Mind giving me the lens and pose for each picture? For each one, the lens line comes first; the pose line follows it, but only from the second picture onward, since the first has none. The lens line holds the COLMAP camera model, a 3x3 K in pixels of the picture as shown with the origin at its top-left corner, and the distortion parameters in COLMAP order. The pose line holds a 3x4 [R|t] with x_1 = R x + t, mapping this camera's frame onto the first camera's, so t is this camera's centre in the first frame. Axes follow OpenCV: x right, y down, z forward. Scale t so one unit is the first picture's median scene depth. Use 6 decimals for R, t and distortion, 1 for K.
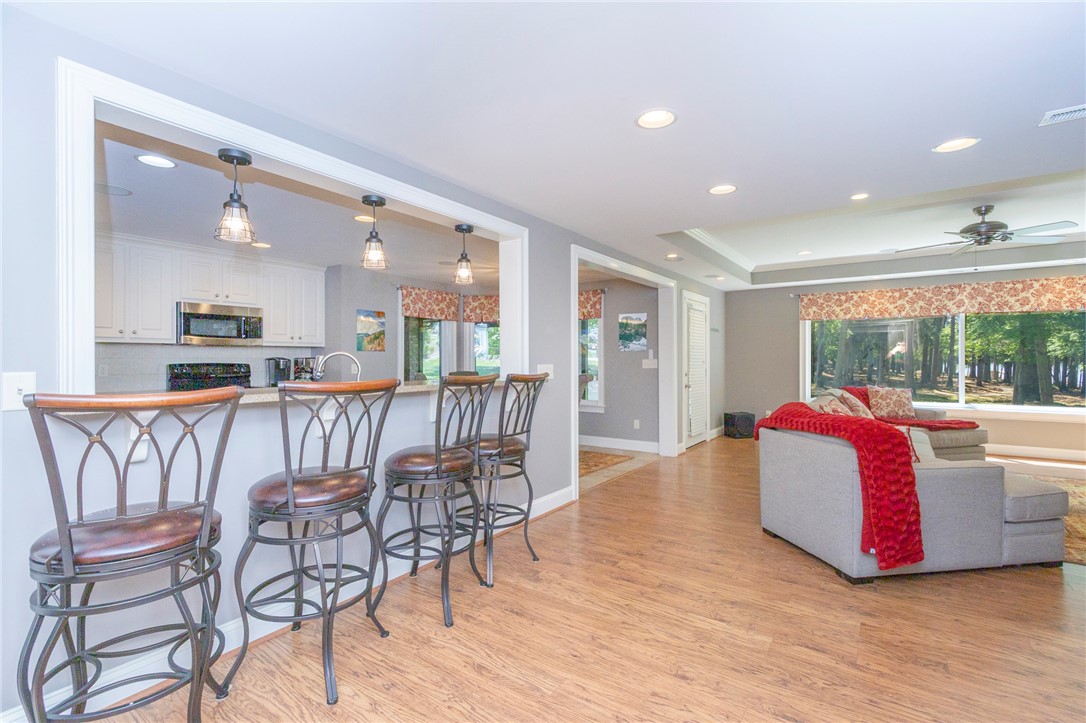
lens RADIAL K [[498.9, 0, 548.0], [0, 498.9, 363.7], [0, 0, 1]] dist [0.000730, 0.000178]
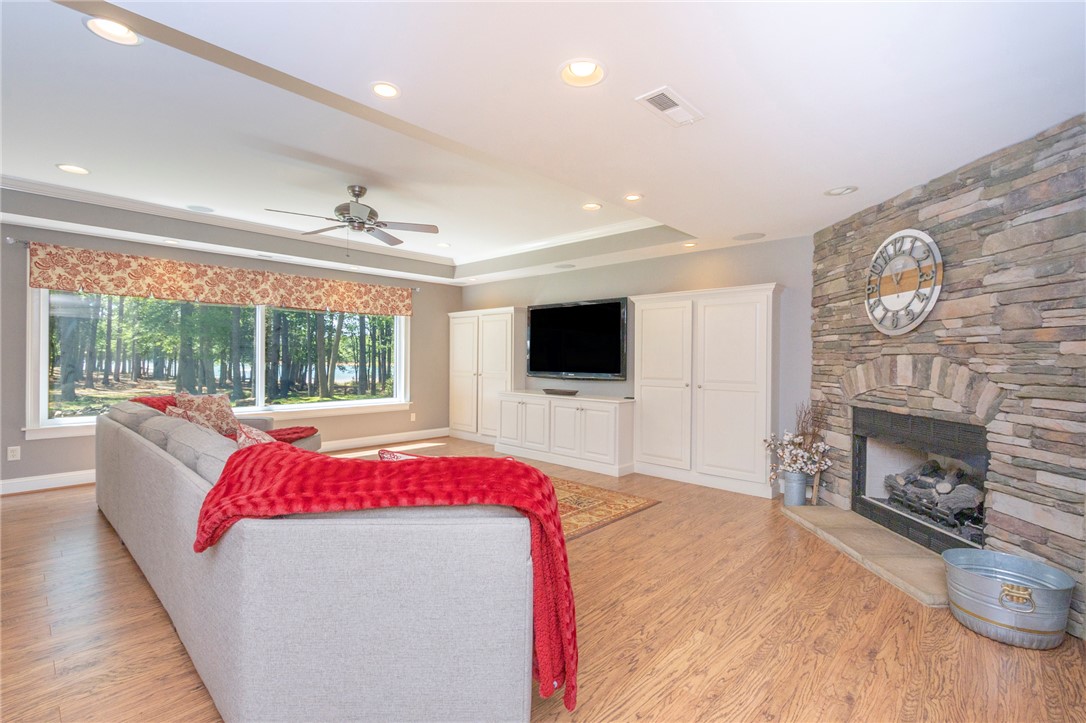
lens RADIAL K [[498.9, 0, 544.3], [0, 498.9, 359.1], [0, 0, 1]] dist [0.000730, 0.000178]
pose [[0.148087, 0.001849, 0.988973, 0.023604], [-0.000581, 0.999998, -0.001782, -0.002765], [-0.988974, -0.000311, 0.148087, 0.360474]]
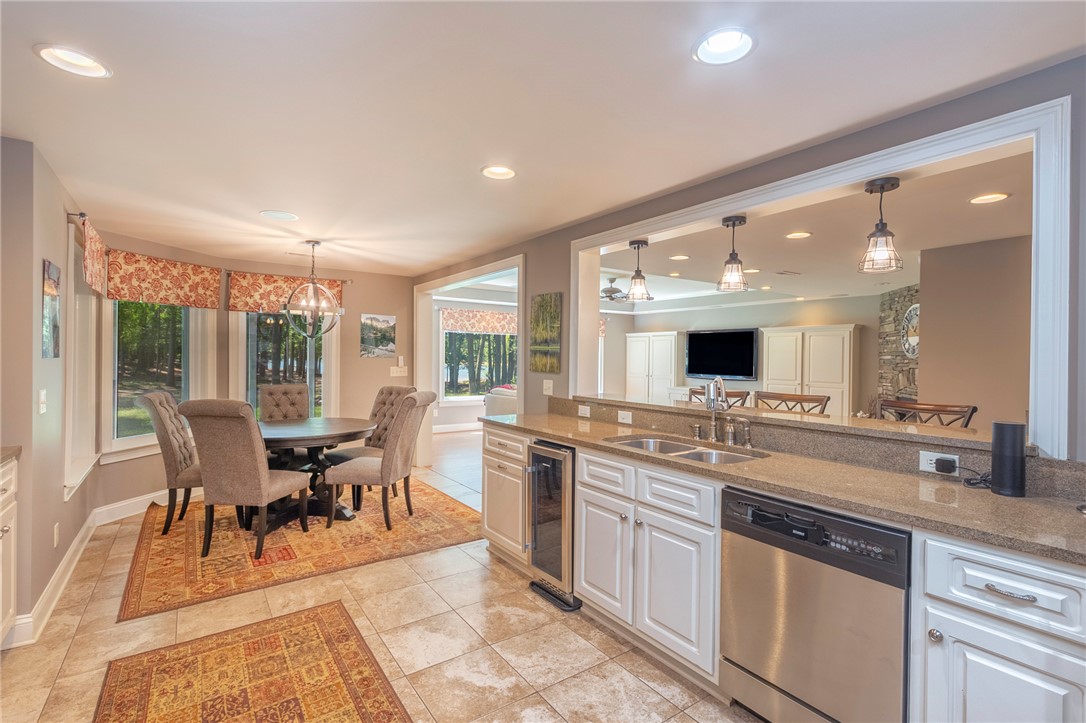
lens RADIAL K [[498.9, 0, 544.8], [0, 498.9, 359.5], [0, 0, 1]] dist [0.000730, 0.000178]
pose [[0.348067, 0.000050, 0.937470, -0.553965], [-0.003618, 0.999993, 0.001290, -0.023691], [-0.937463, -0.003841, 0.348065, 0.415184]]
